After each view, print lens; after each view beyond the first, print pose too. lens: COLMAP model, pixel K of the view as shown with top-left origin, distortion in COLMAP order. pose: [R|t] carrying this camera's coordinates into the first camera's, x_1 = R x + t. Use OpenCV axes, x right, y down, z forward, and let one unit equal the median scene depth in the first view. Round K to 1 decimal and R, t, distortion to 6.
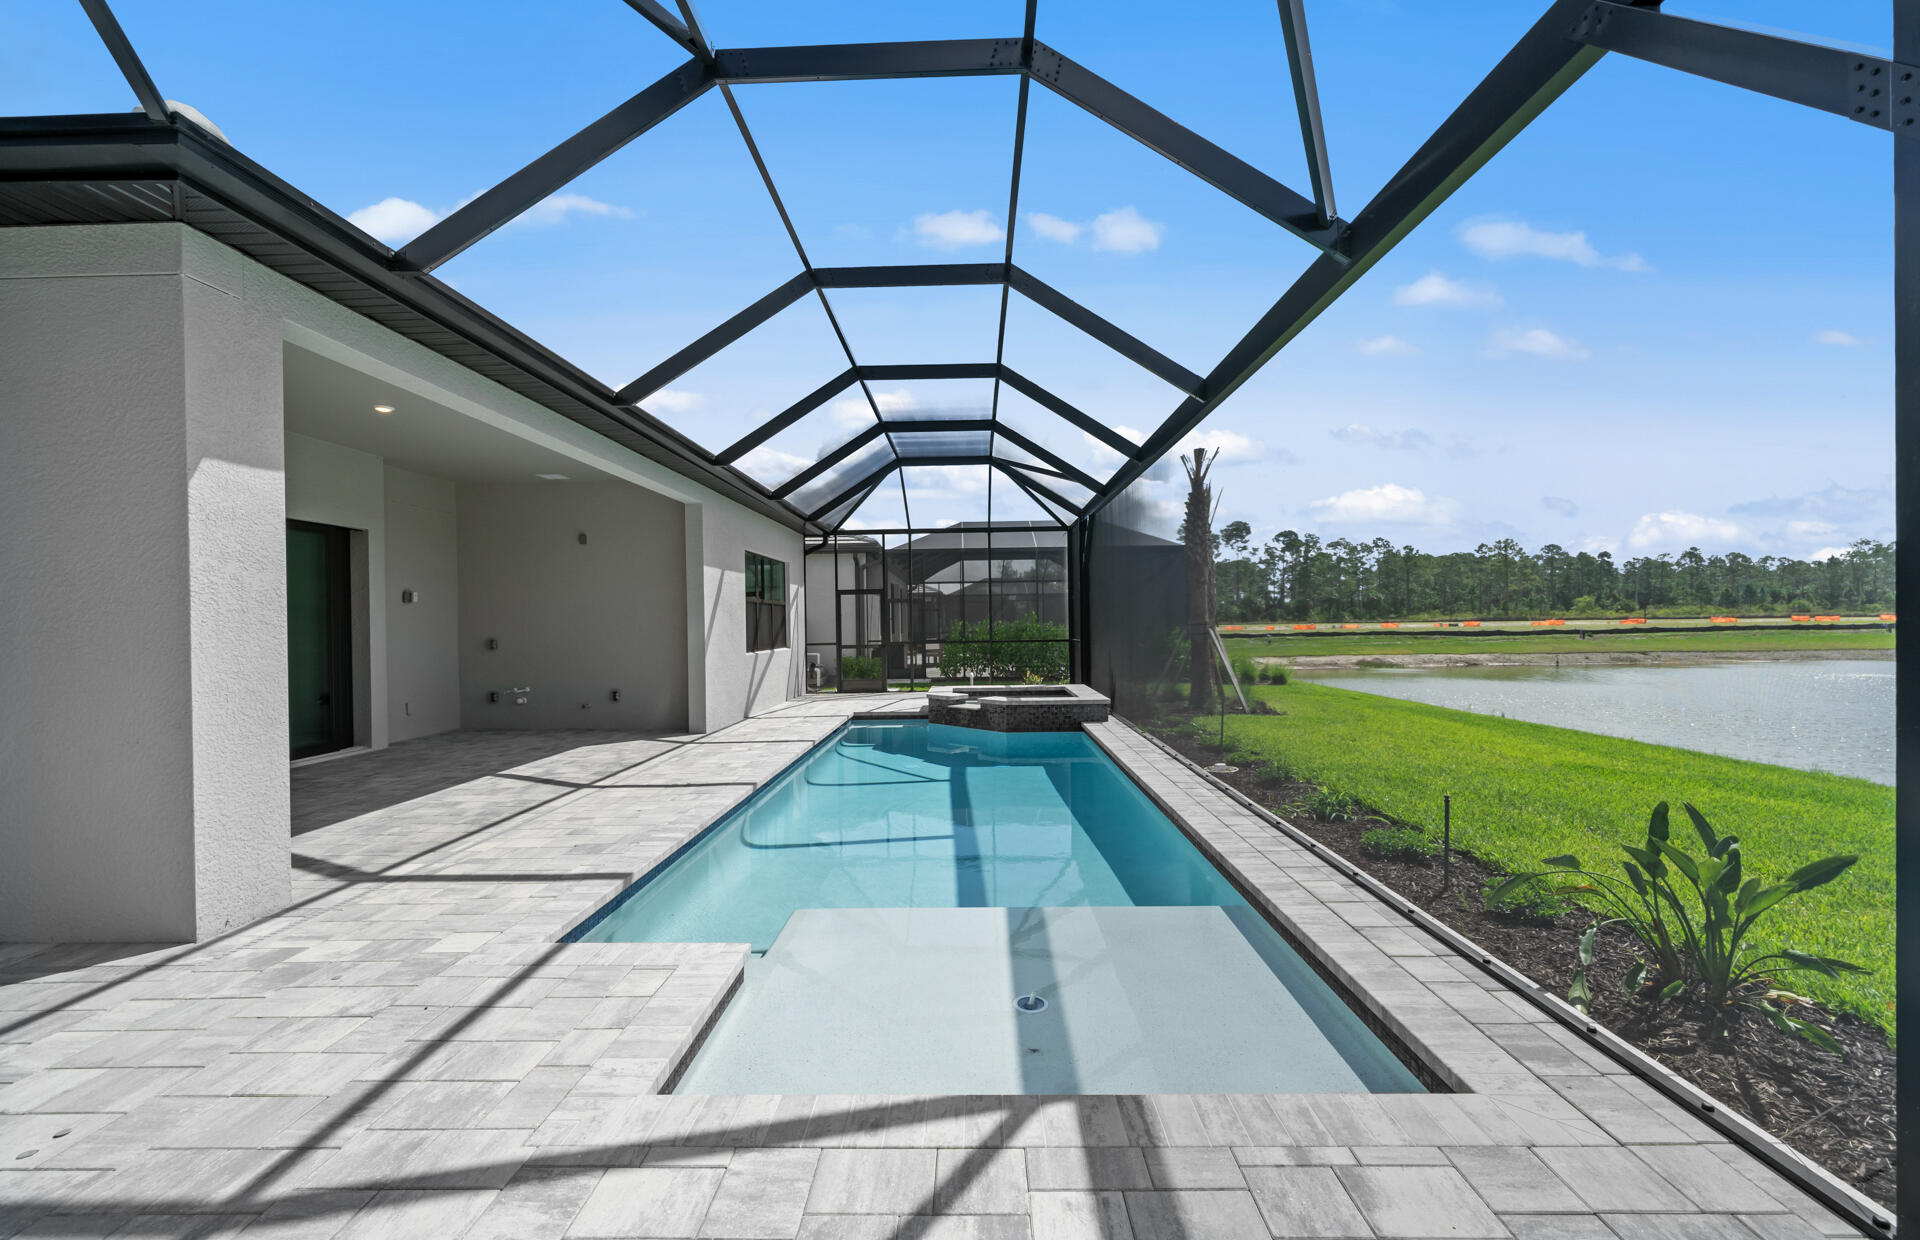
lens RADIAL K [[794.7, 0, 957.4], [0, 794.7, 629.4], [0, 0, 1]] dist [-0.001133, 0.000130]
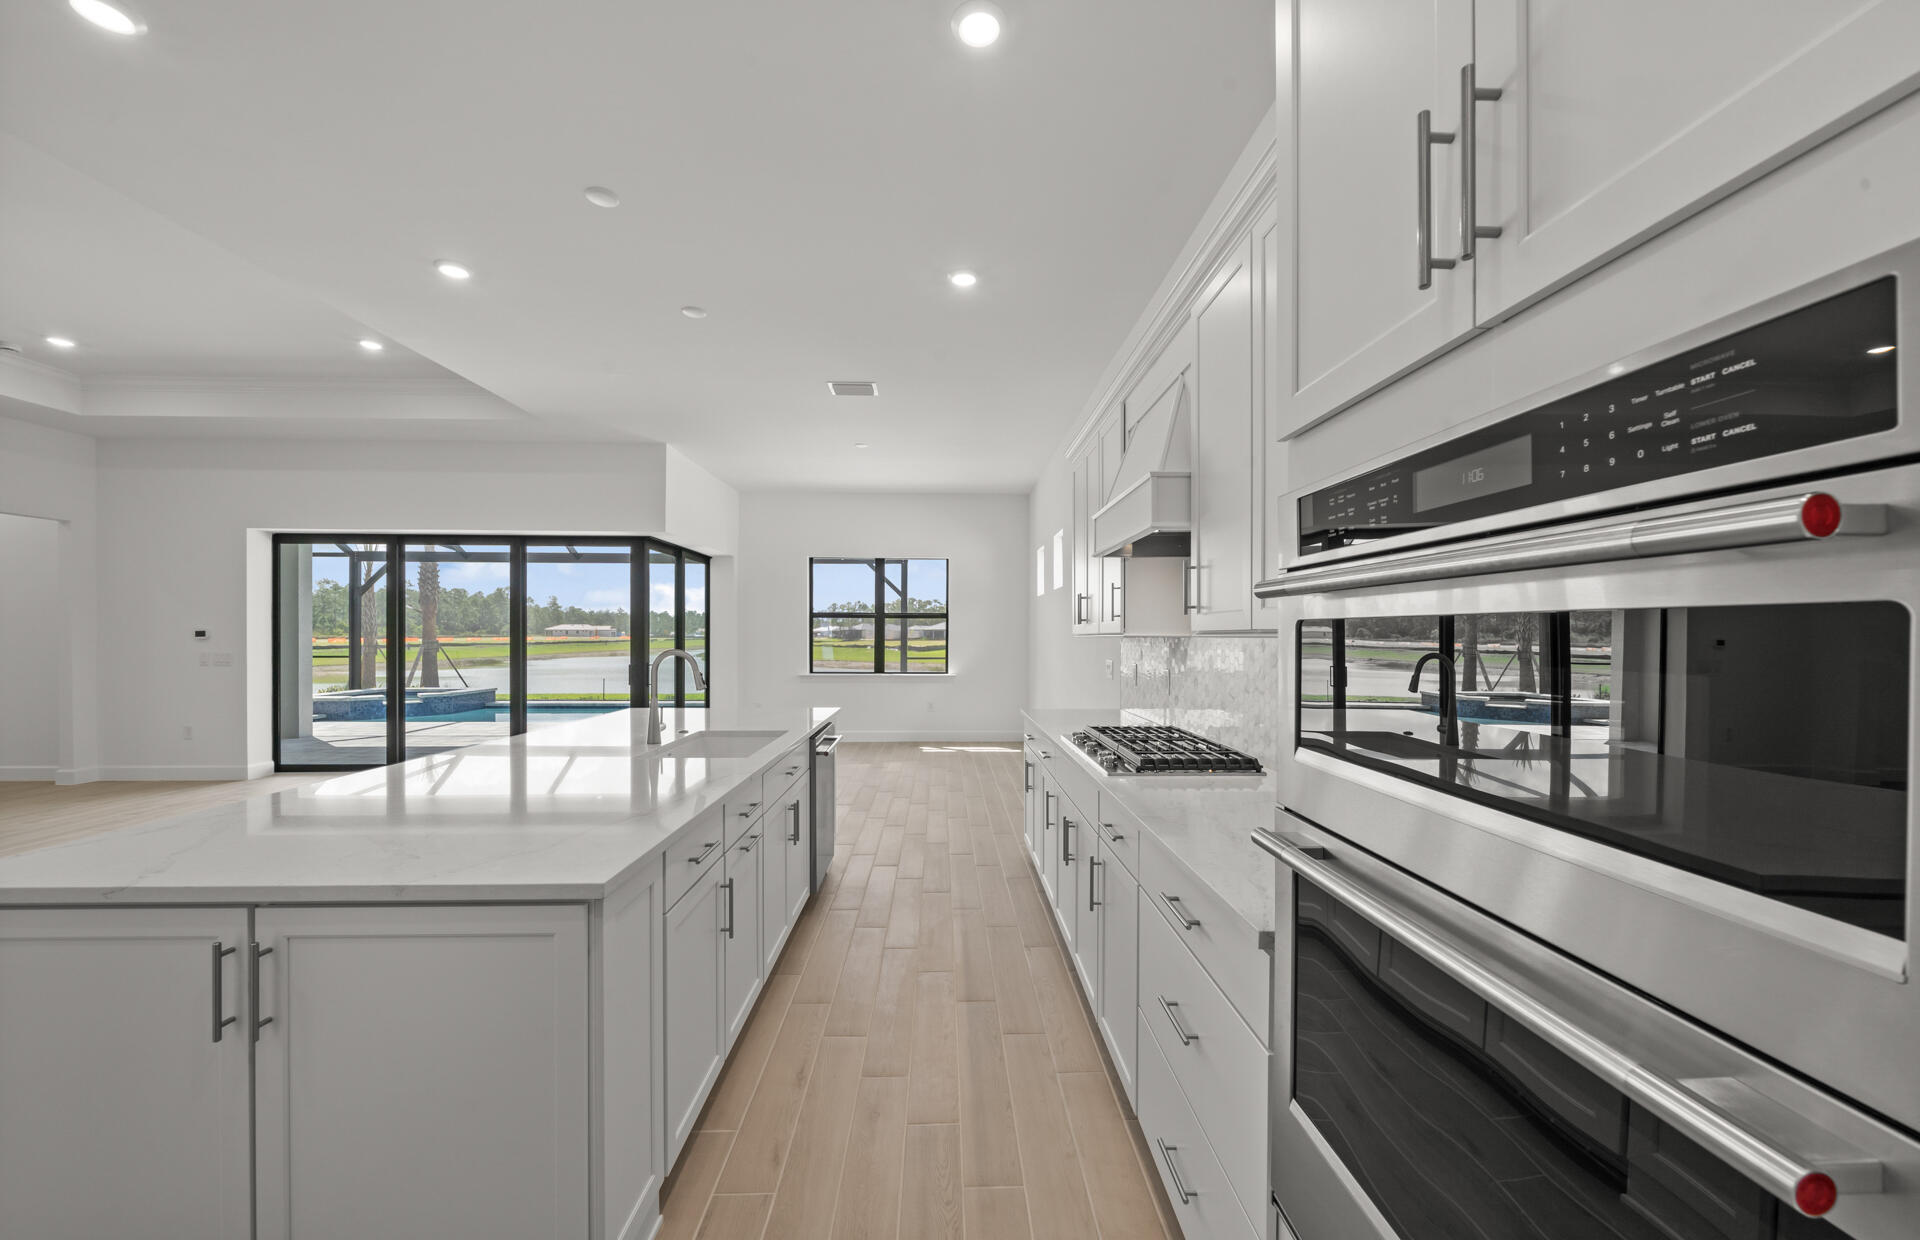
lens RADIAL K [[706.6, 0, 979.2], [0, 706.6, 628.9], [0, 0, 1]] dist [-0.002602, -0.000379]
pose [[-0.076772, 0.023229, 0.996778, -1.446647], [0.005306, 0.999724, -0.022889, 0.005171], [-0.997035, 0.003532, -0.076874, 0.115791]]
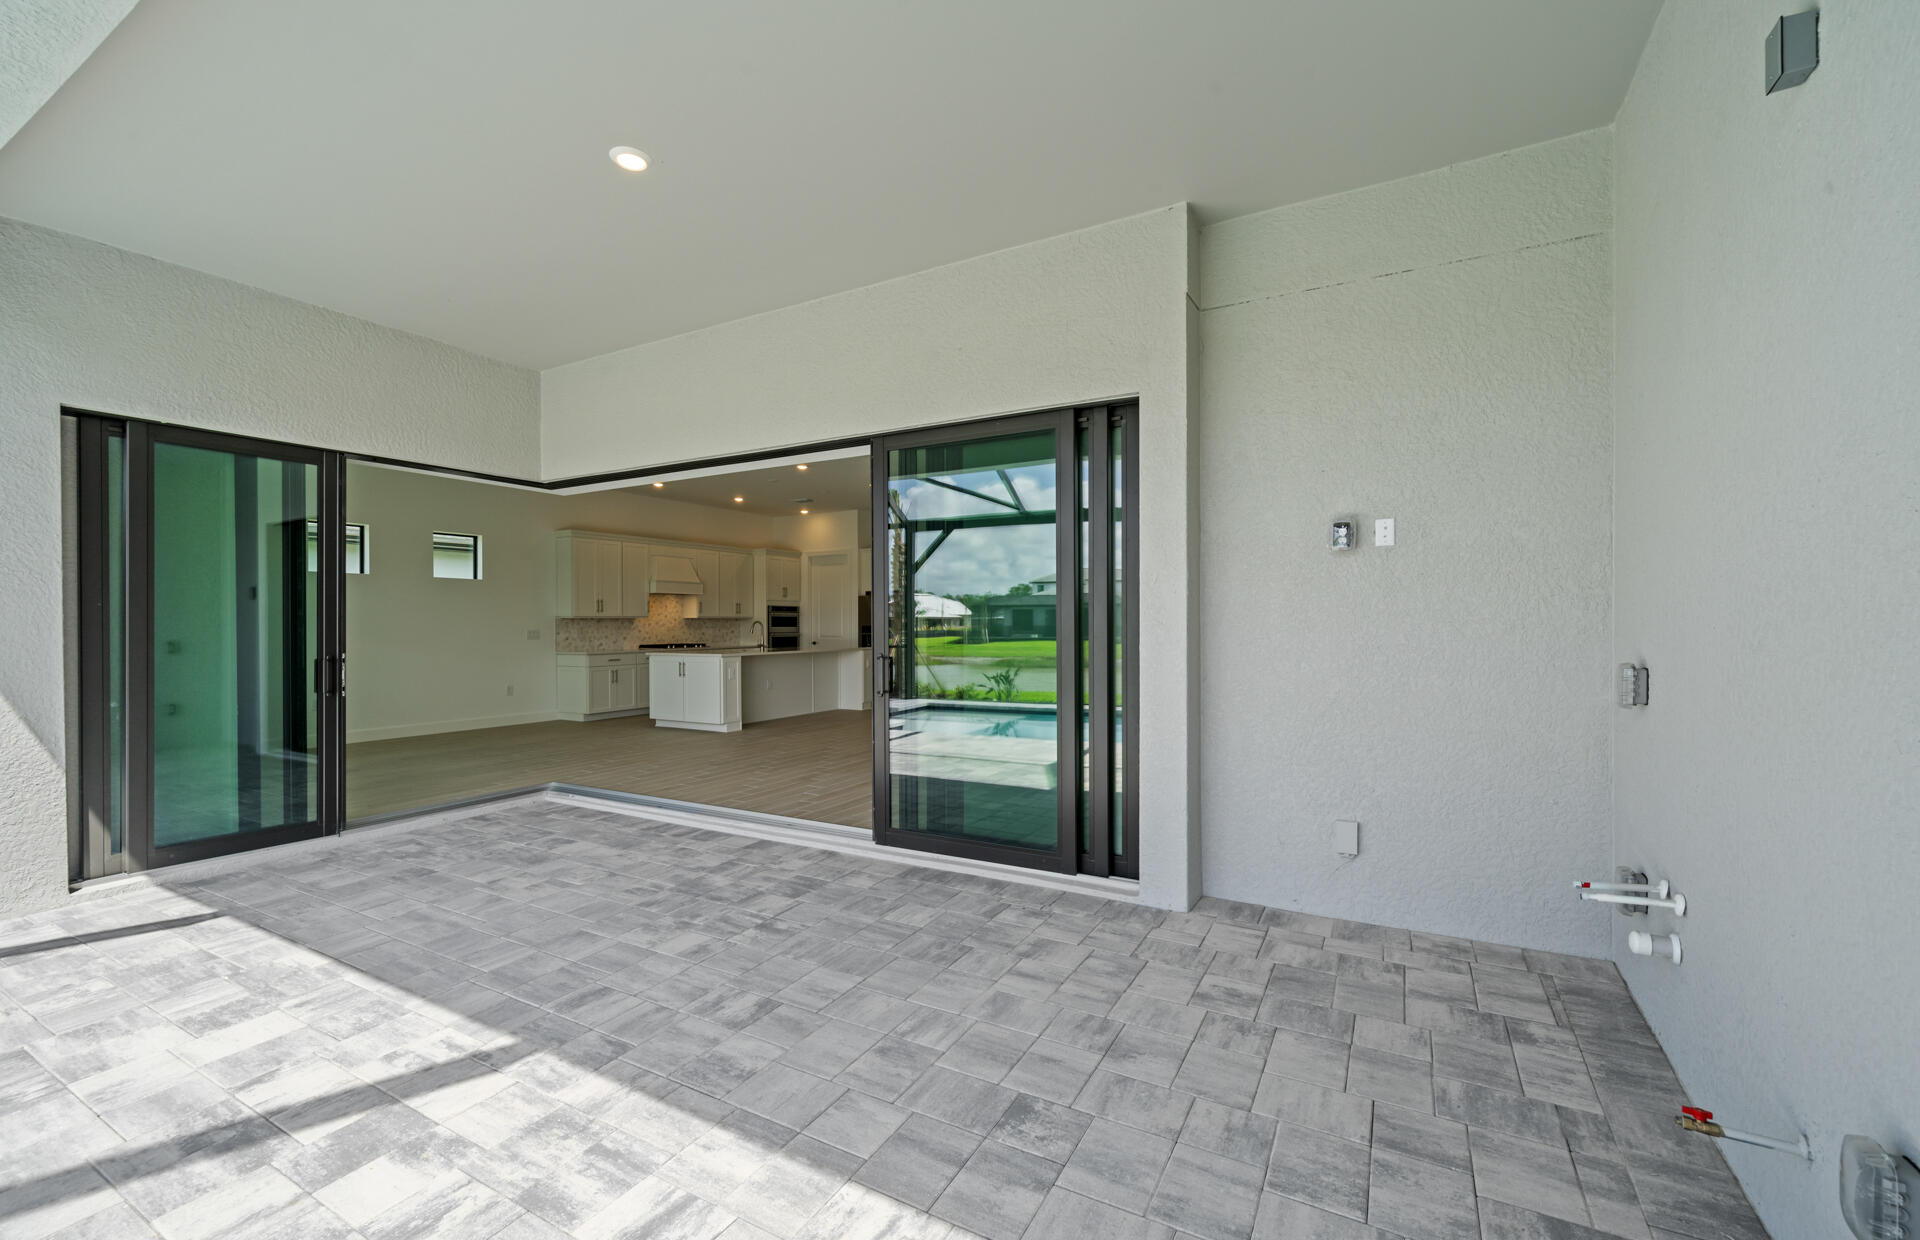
lens RADIAL K [[794.7, 0, 959.3], [0, 794.7, 622.9], [0, 0, 1]] dist [-0.001133, 0.000130]
pose [[-0.466206, 0.016937, -0.884514, -0.276374], [0.005788, 0.999854, 0.016095, -0.006779], [0.884657, 0.002384, -0.466235, 0.993703]]
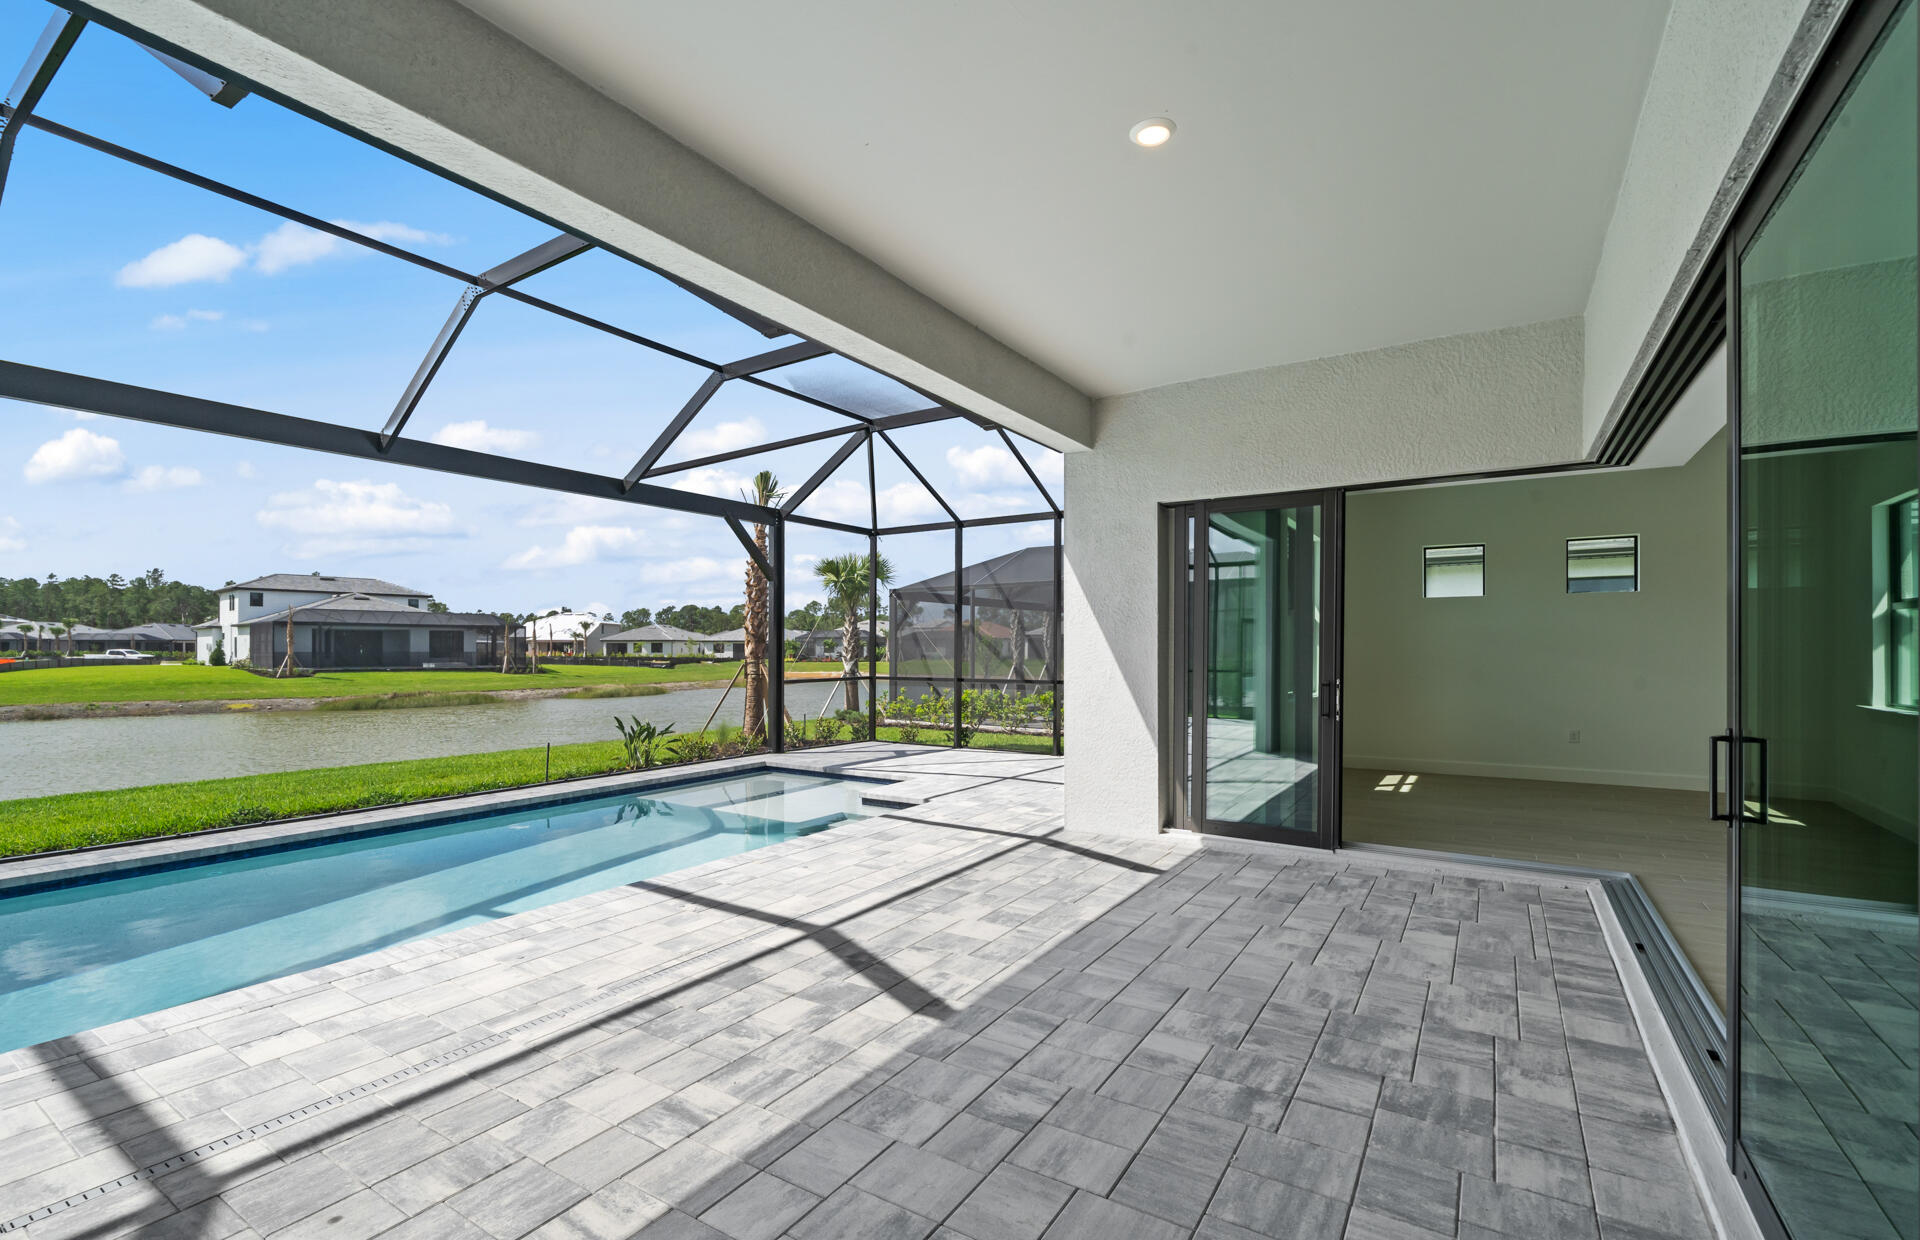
lens RADIAL K [[834.6, 0, 947.4], [0, 834.6, 648.8], [0, 0, 1]] dist [0.001898, -0.000771]
pose [[-0.855606, 0.015590, 0.517393, -0.609699], [0.016689, 0.999858, -0.002530, -0.004896], [-0.517358, 0.006470, -0.855744, 1.021865]]
